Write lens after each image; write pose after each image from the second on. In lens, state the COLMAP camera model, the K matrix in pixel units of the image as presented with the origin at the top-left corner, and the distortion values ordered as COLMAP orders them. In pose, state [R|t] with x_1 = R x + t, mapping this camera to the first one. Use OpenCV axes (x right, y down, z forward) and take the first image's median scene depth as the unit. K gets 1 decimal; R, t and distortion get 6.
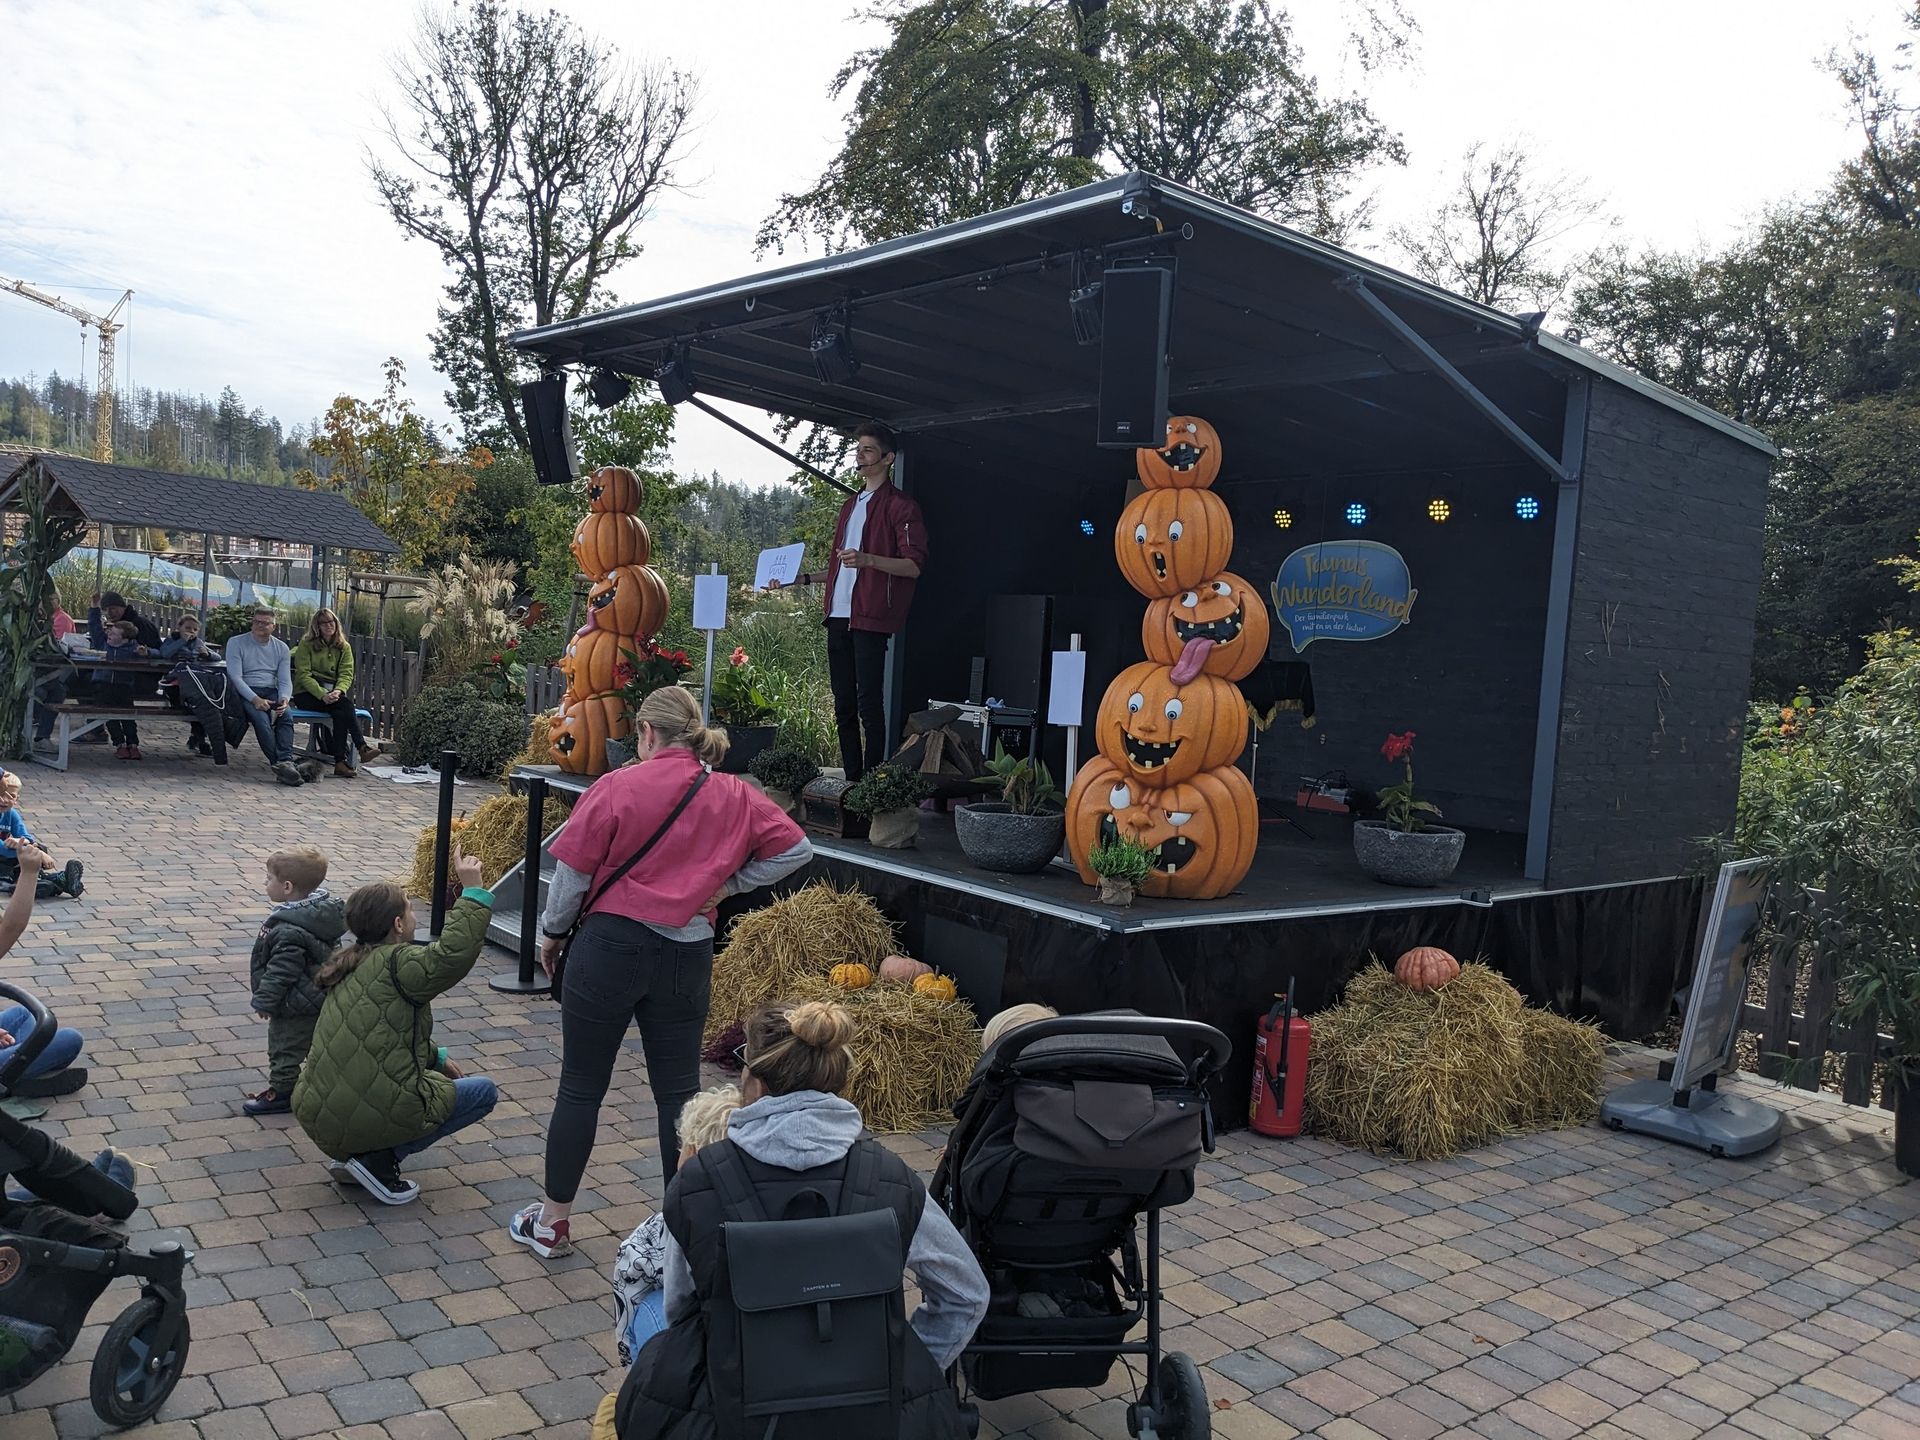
lens RADIAL K [[1583.9, 0, 967.8], [0, 1583.9, 711.6], [0, 0, 1]] dist [0.010055, -0.012591]
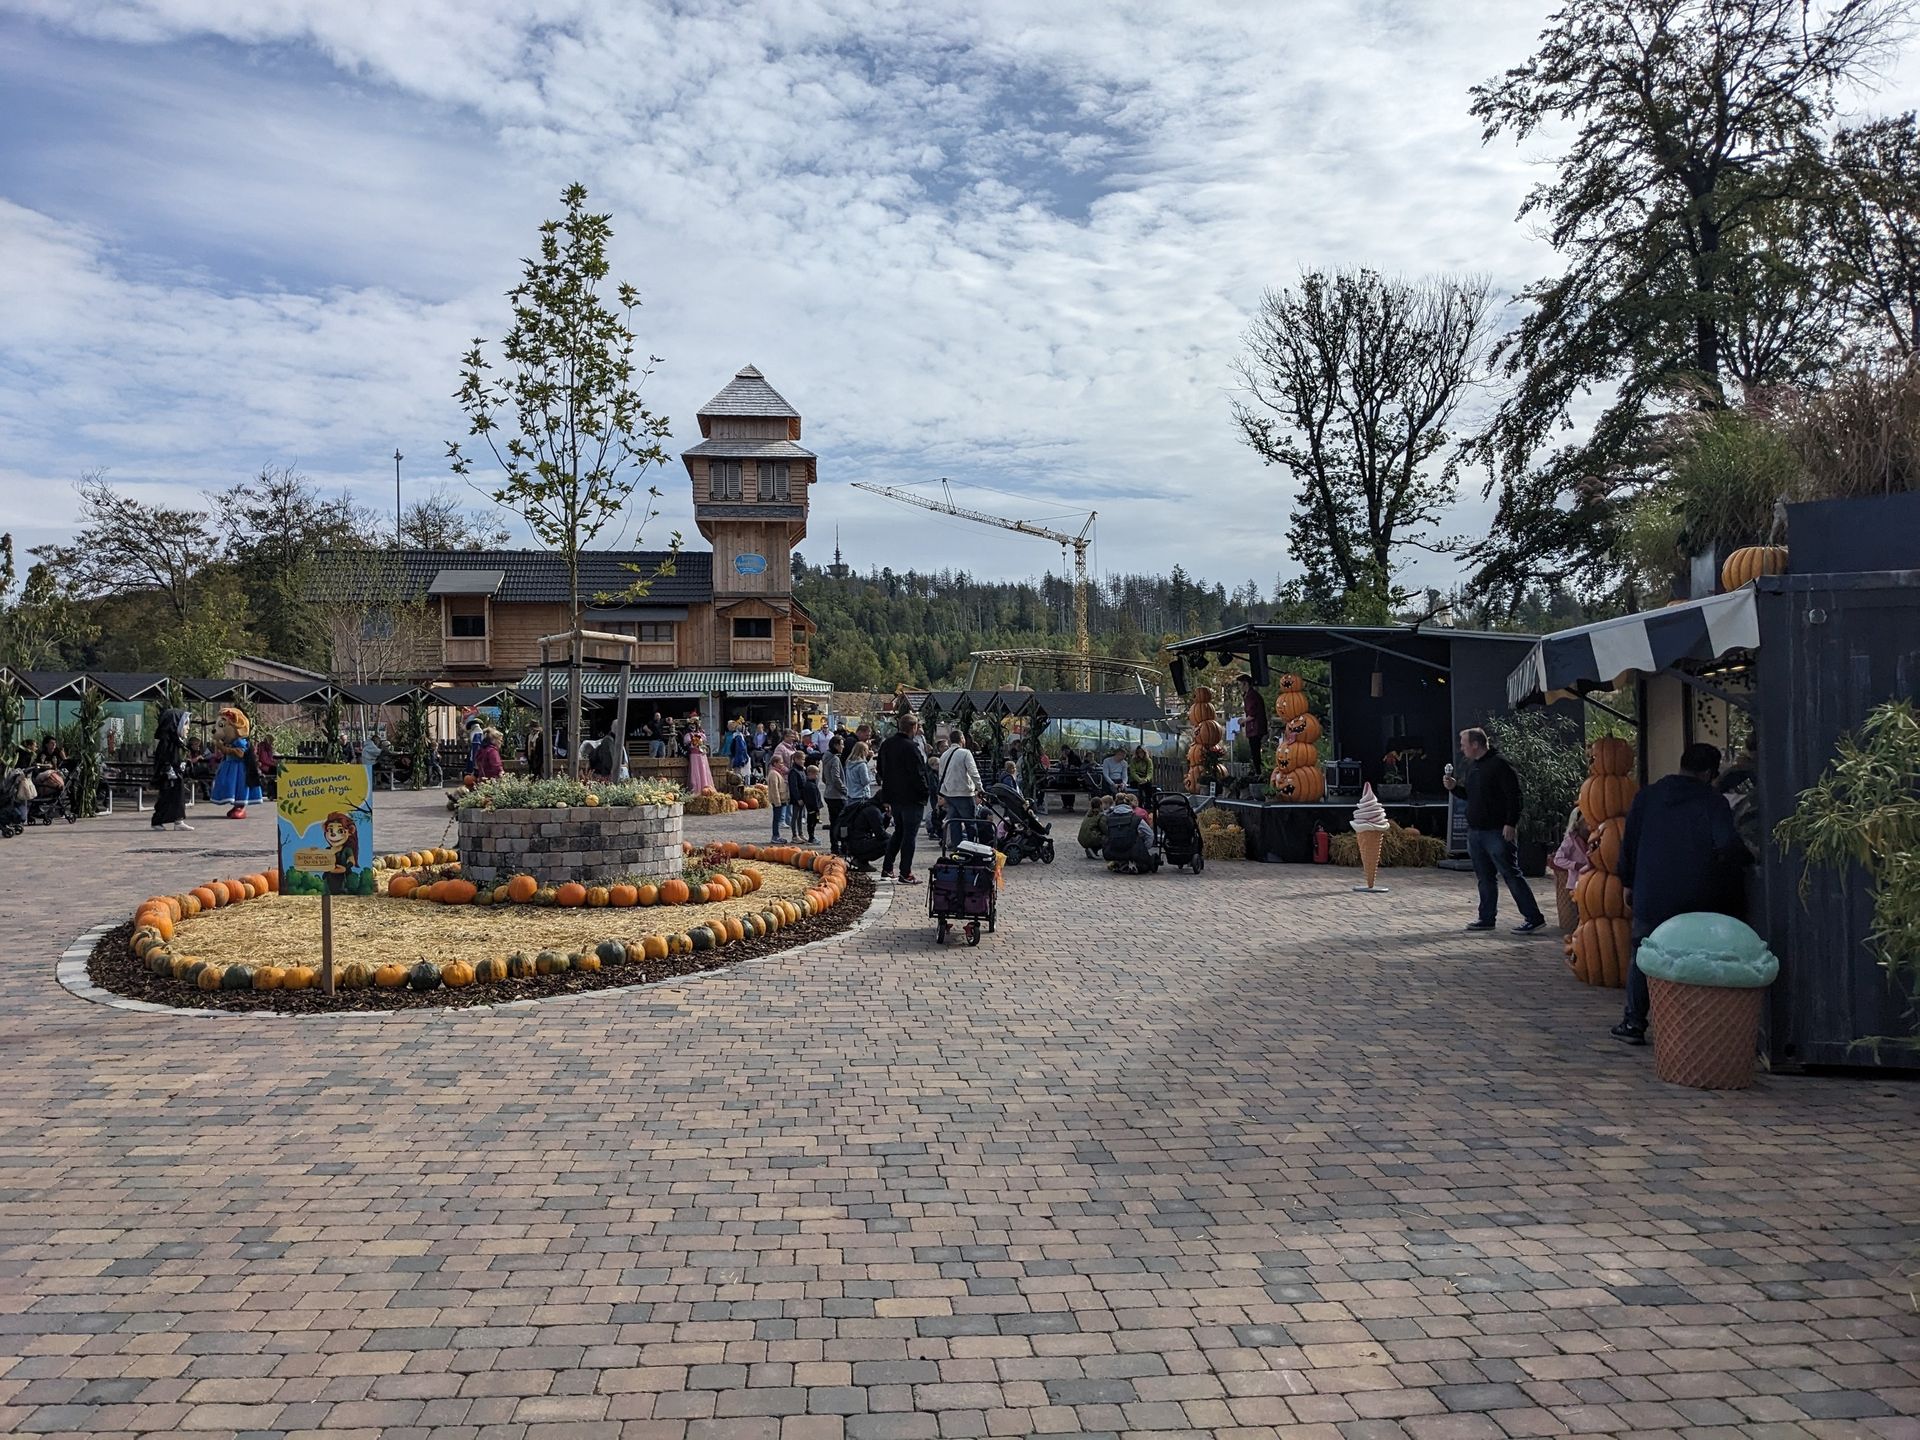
lens RADIAL K [[1549.1, 0, 960.9], [0, 1549.1, 751.0], [0, 0, 1]] dist [0.043365, -0.049069]
pose [[0.831093, -0.077772, -0.550669, 0.130958], [0.047312, 0.996471, -0.069329, 0.018638], [0.554118, 0.031566, 0.831839, -0.216592]]
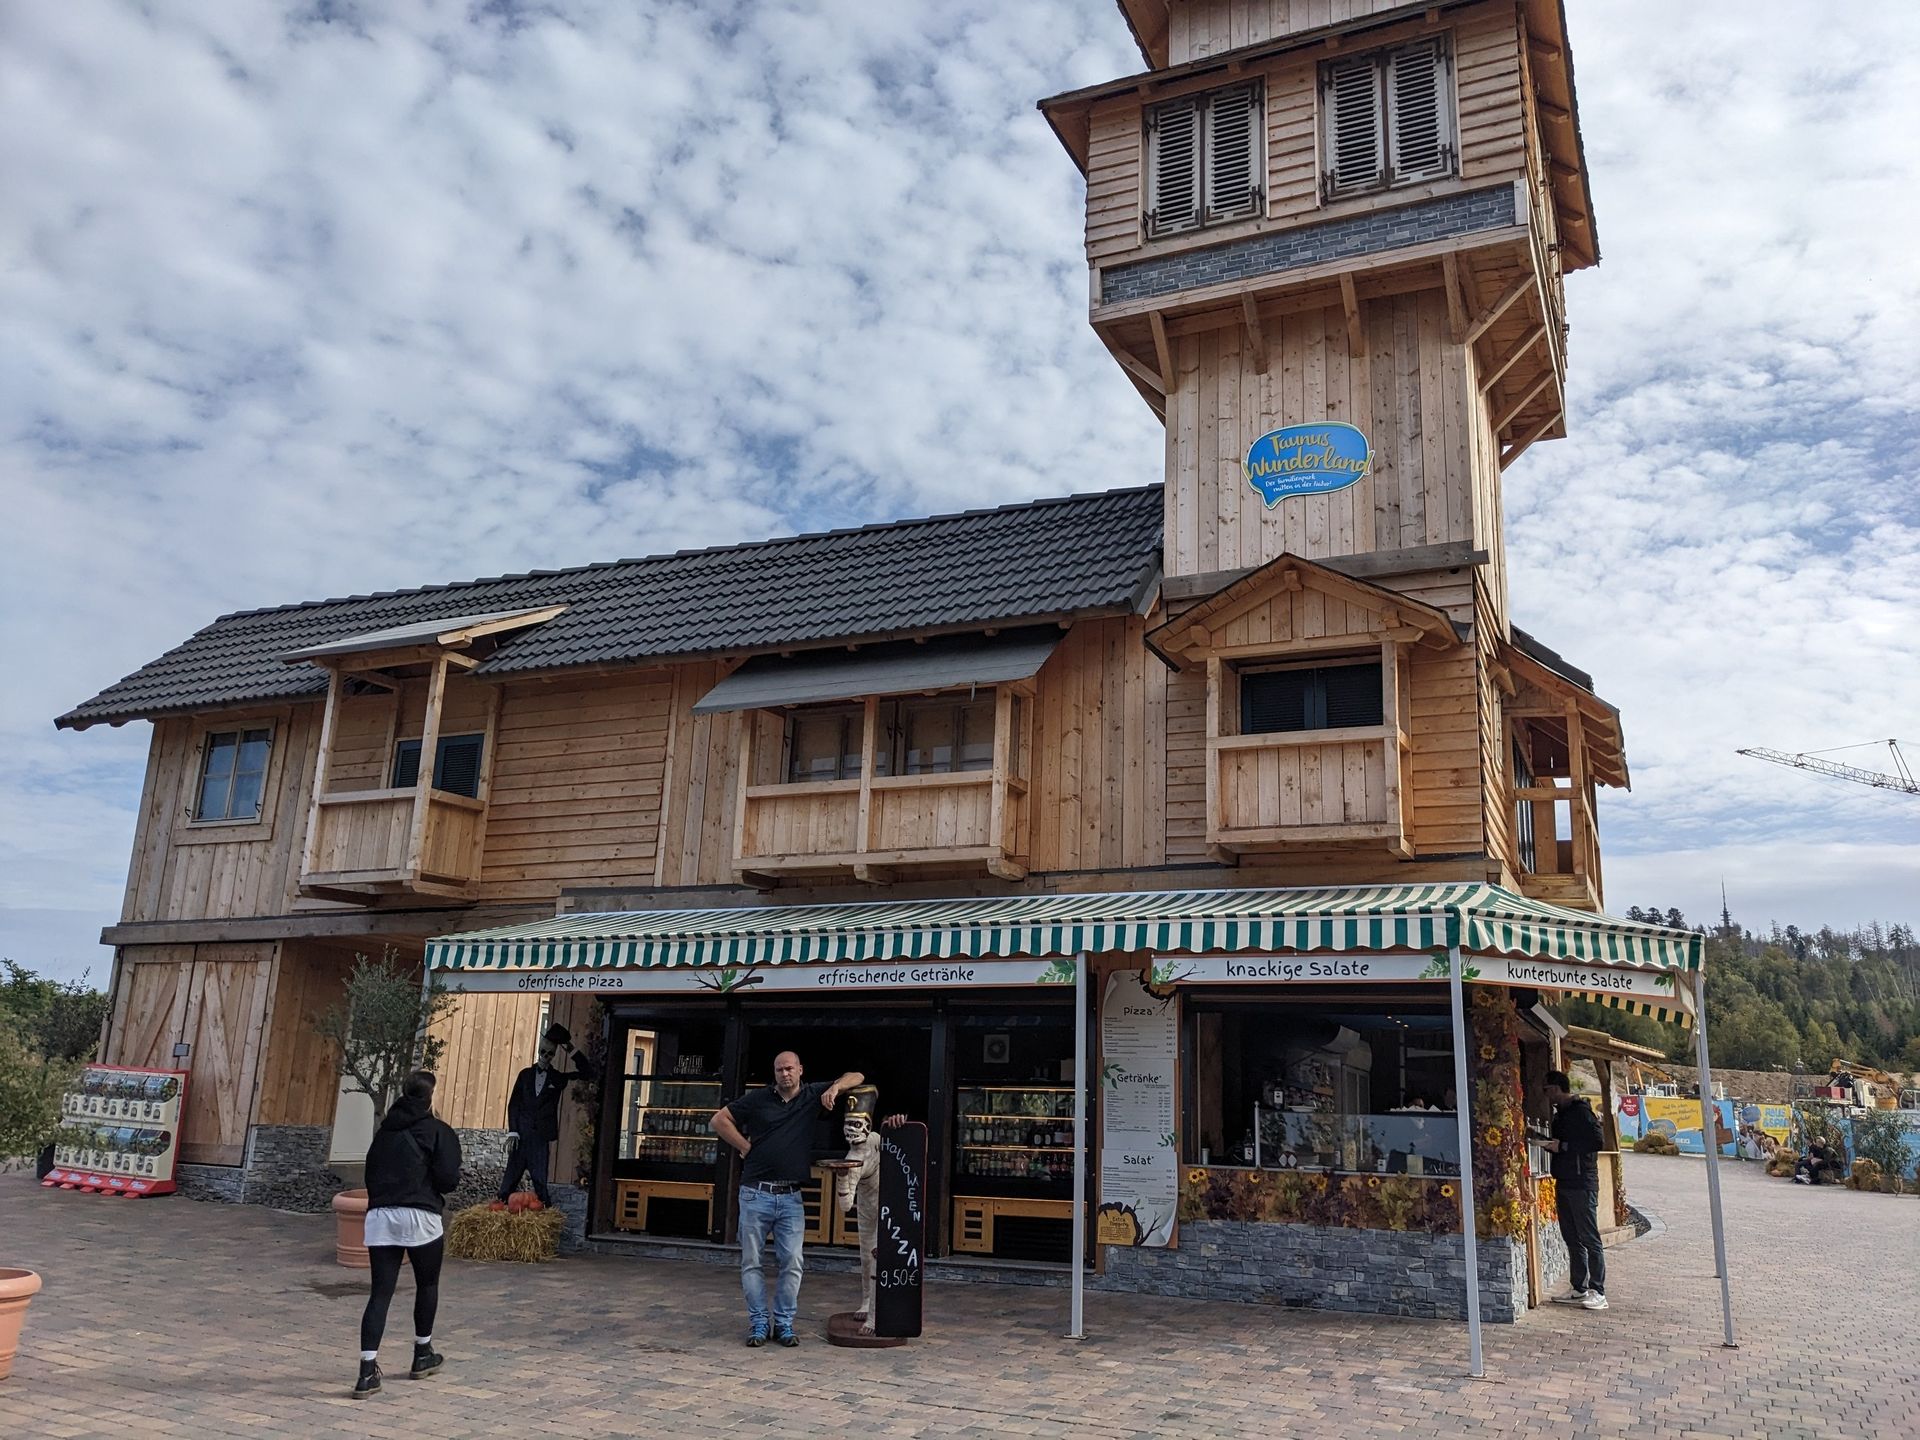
lens RADIAL K [[1475.3, 0, 1023.9], [0, 1475.3, 727.9], [0, 0, 1]] dist [0.062139, -0.081001]
pose [[0.454757, -0.280286, -0.845361, -0.255642], [-0.033252, 0.943182, -0.330608, -0.040321], [0.889994, 0.178456, 0.419599, 0.278319]]
